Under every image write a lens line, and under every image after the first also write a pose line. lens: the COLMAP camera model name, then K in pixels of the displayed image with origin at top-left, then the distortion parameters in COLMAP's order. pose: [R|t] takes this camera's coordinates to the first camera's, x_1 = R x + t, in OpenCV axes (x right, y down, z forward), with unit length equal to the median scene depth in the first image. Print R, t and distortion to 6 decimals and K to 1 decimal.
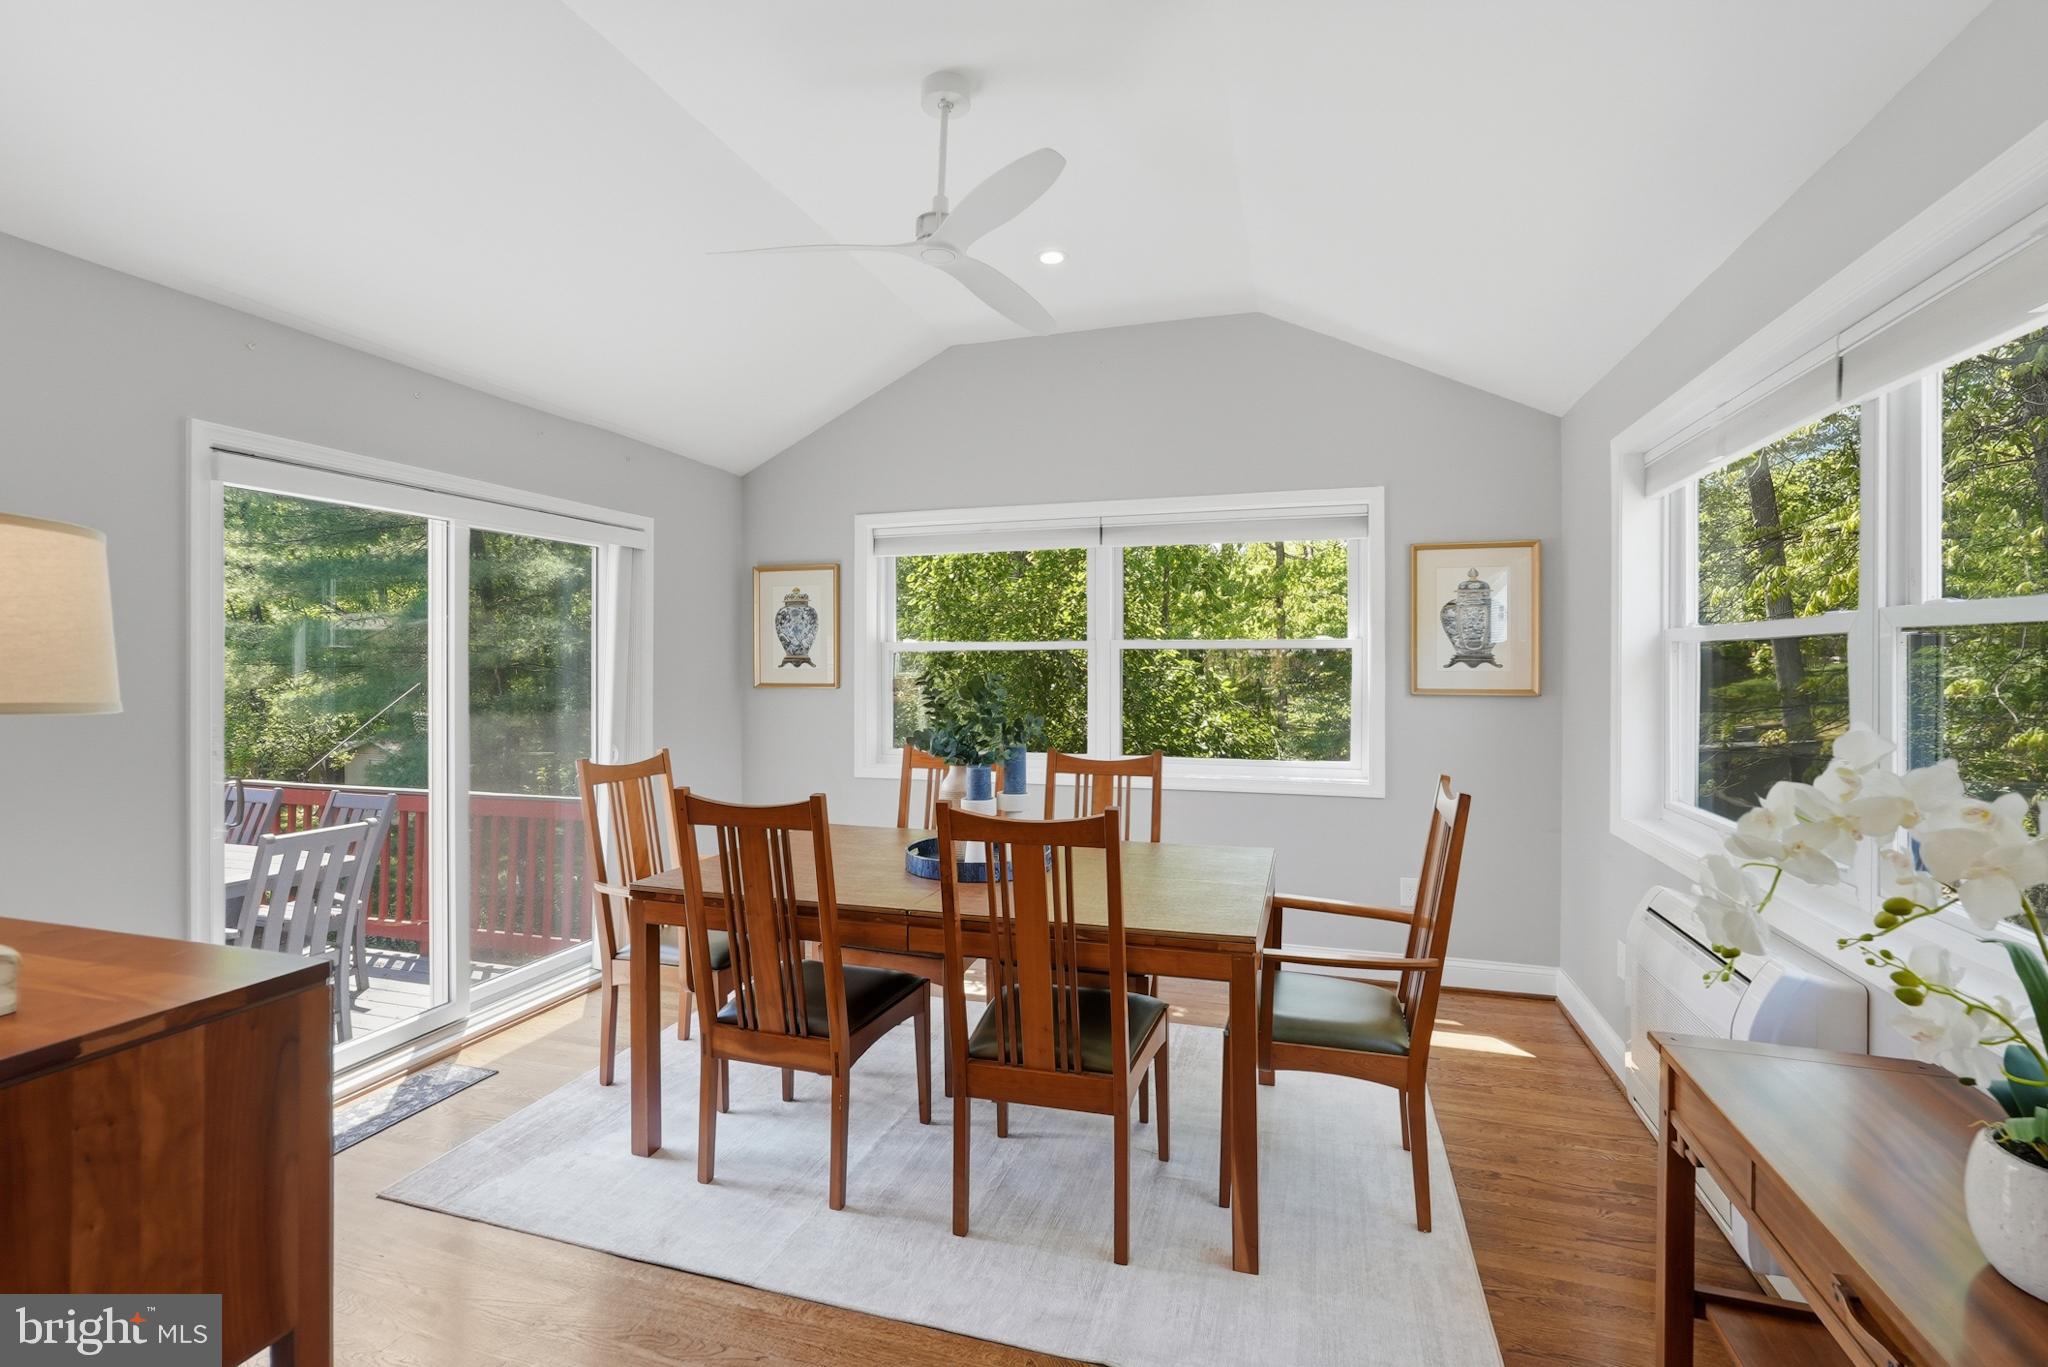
lens RADIAL K [[935.2, 0, 1024.0], [0, 935.2, 683.5], [0, 0, 1]] dist [0.000952, 0.000222]
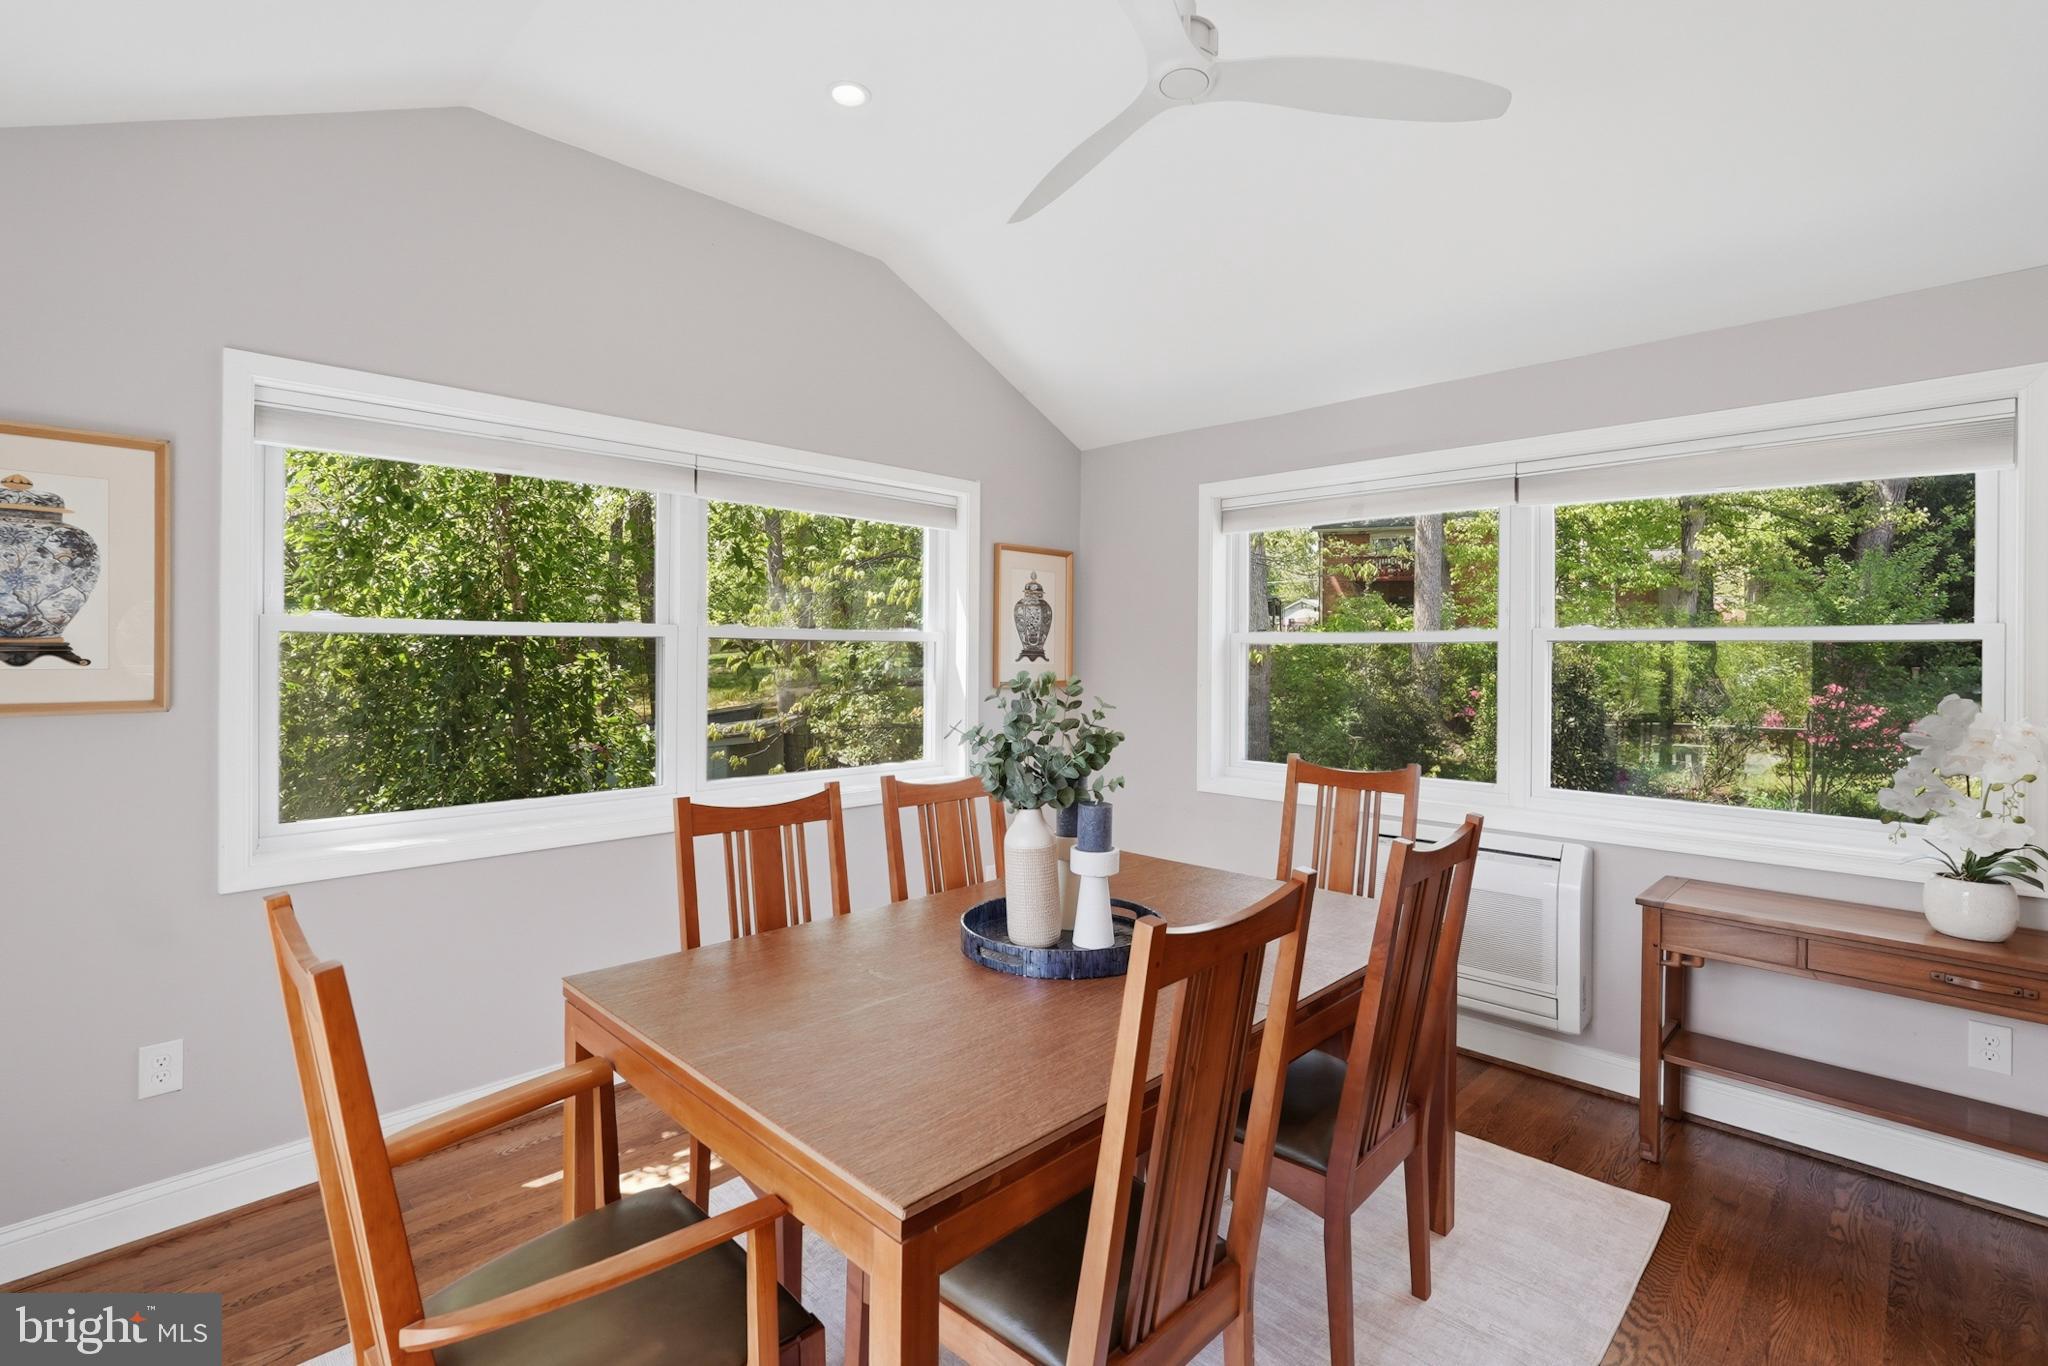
lens RADIAL K [[934.1, 0, 1035.6], [0, 934.1, 665.5], [0, 0, 1]] dist [-0.020125, 0.009445]
pose [[0.453310, -0.006685, 0.891328, -0.480895], [0.017996, 0.999837, -0.001653, -0.010290], [-0.891171, 0.016790, 0.453356, 0.484020]]
